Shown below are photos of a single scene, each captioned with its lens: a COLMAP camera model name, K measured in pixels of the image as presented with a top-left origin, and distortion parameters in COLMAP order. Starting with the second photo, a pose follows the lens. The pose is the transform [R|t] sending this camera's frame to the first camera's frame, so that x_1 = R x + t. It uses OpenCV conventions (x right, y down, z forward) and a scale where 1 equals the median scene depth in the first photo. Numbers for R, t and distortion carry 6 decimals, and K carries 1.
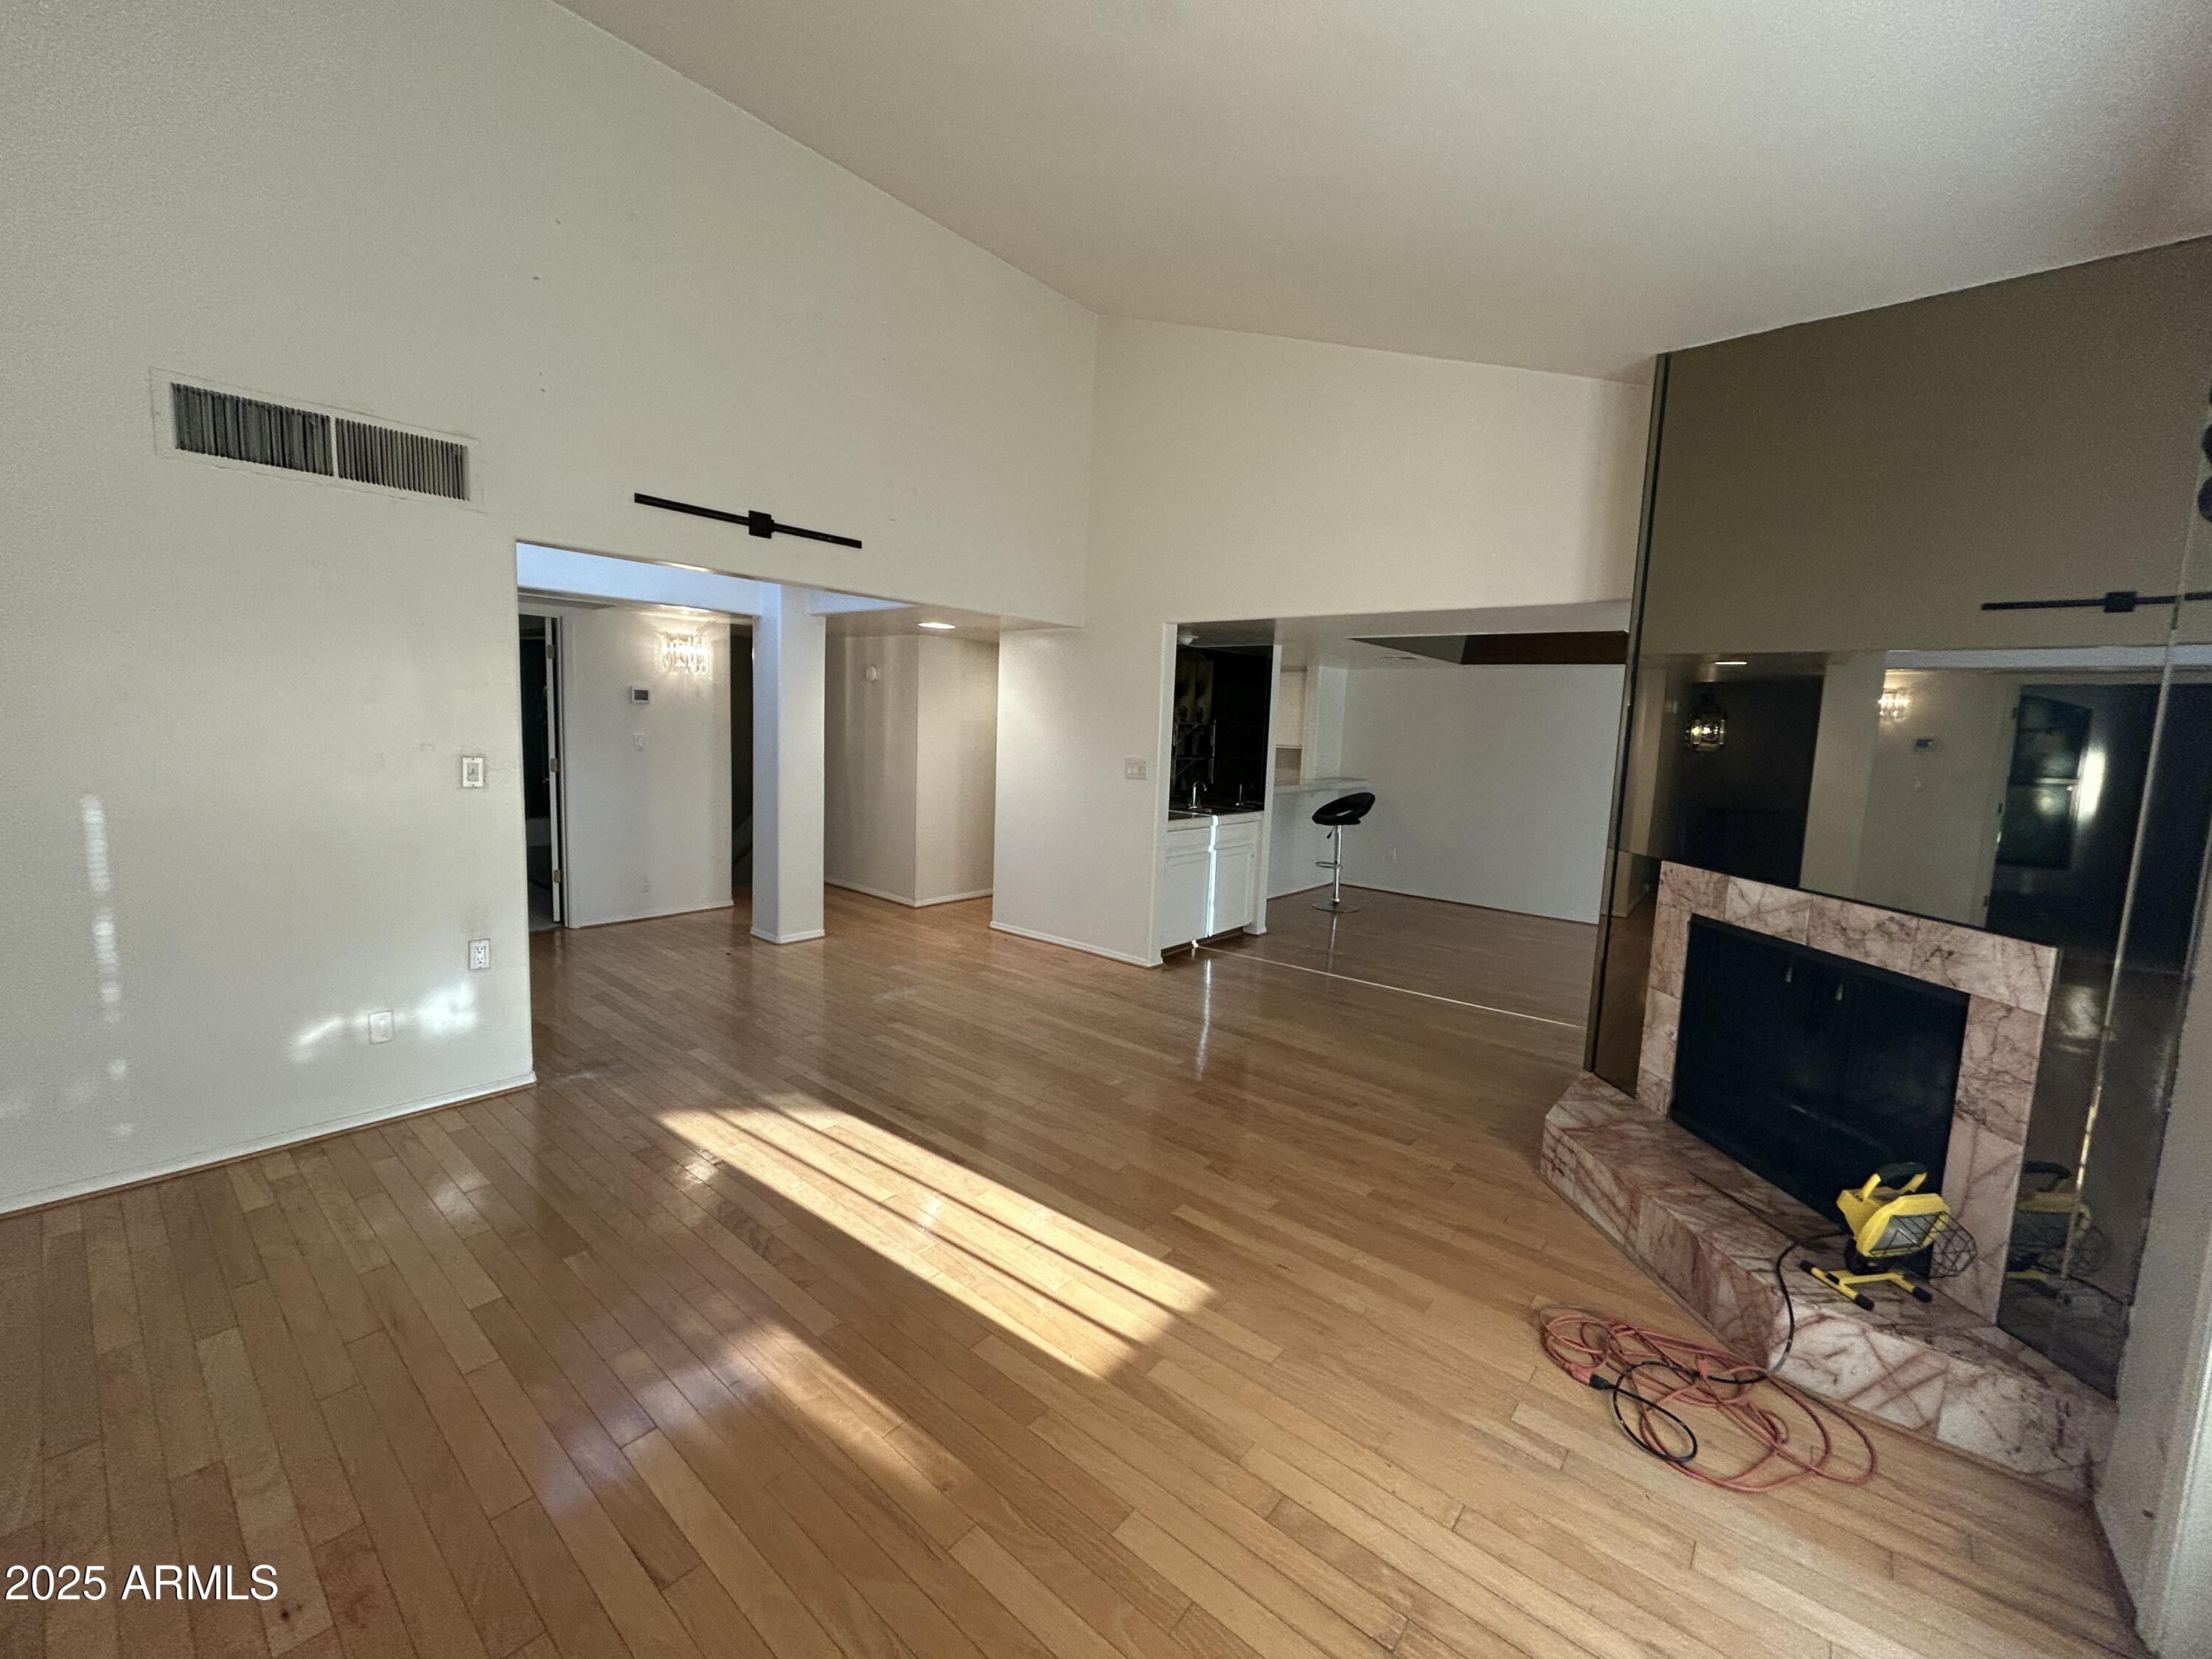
lens RADIAL K [[891.4, 0, 1112.1], [0, 891.4, 820.9], [0, 0, 1]] dist [-0.000498, -0.000029]
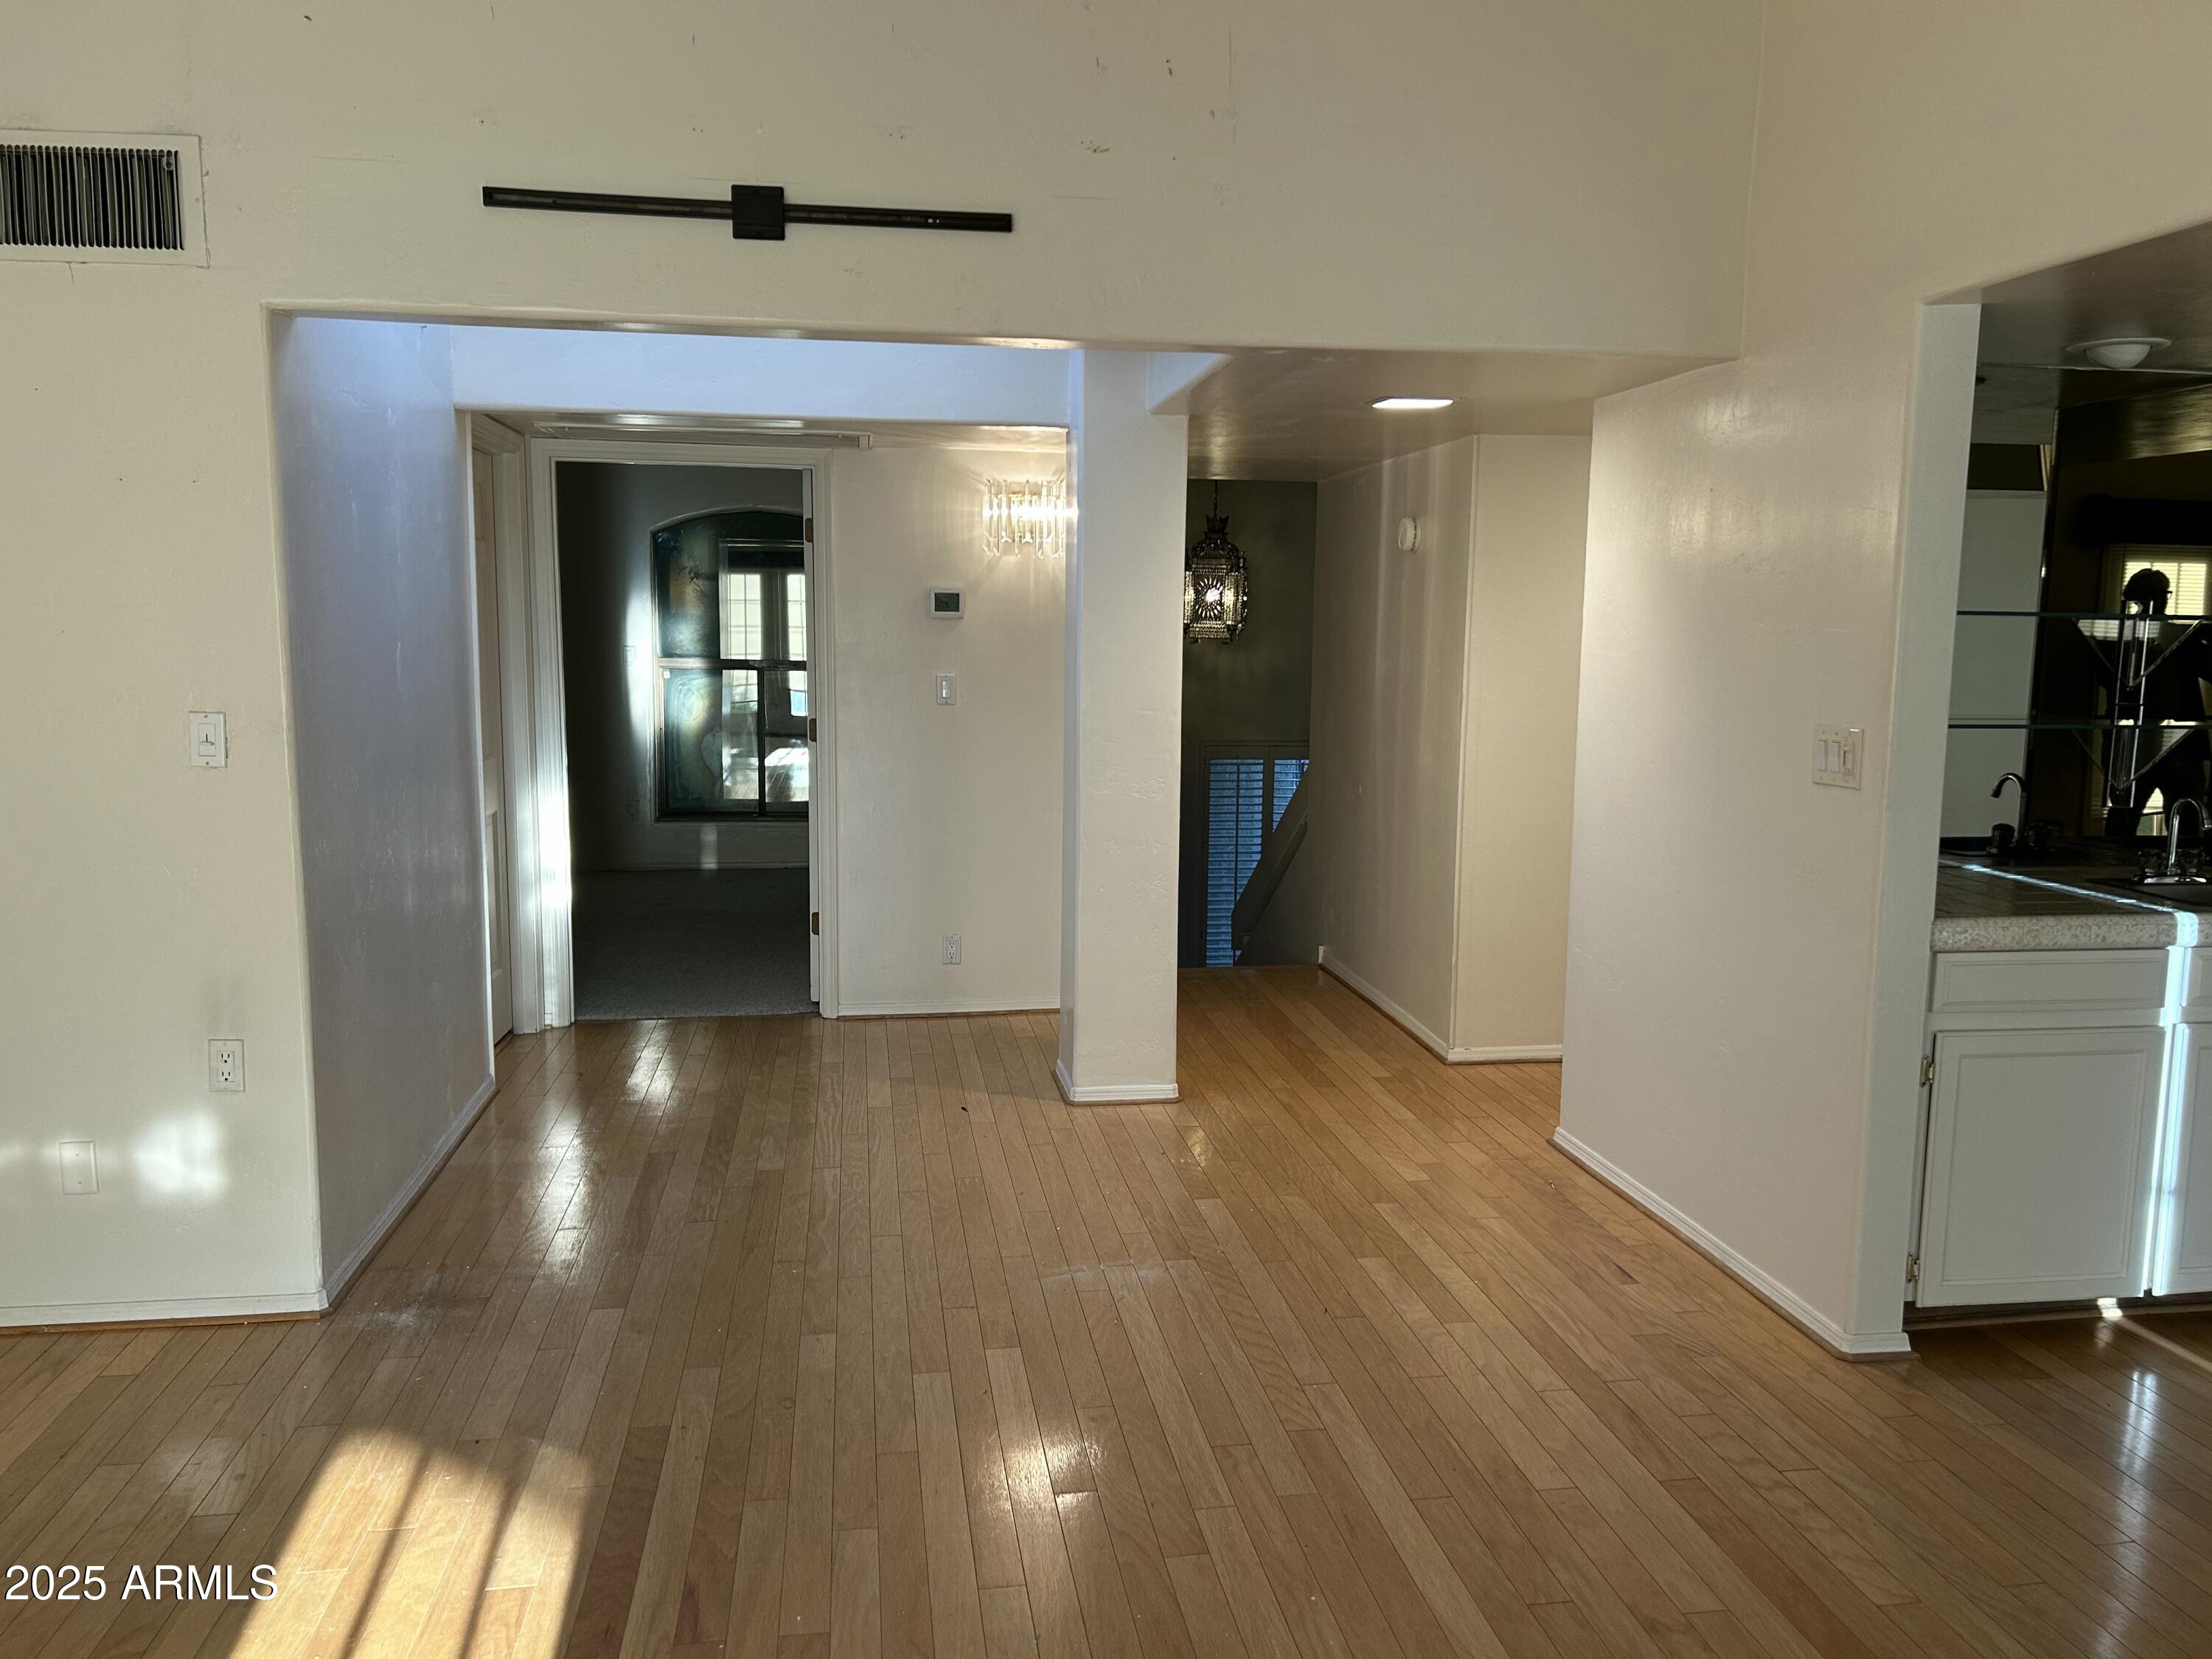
lens RADIAL K [[1654.5, 0, 1102.3], [0, 1654.5, 835.9], [0, 0, 1]] dist [0.032705, -0.013664]
pose [[0.747021, 0.052105, -0.662756, 0.233776], [-0.052422, 0.998436, 0.019408, -0.025902], [0.662731, 0.020244, 0.748584, 0.343292]]
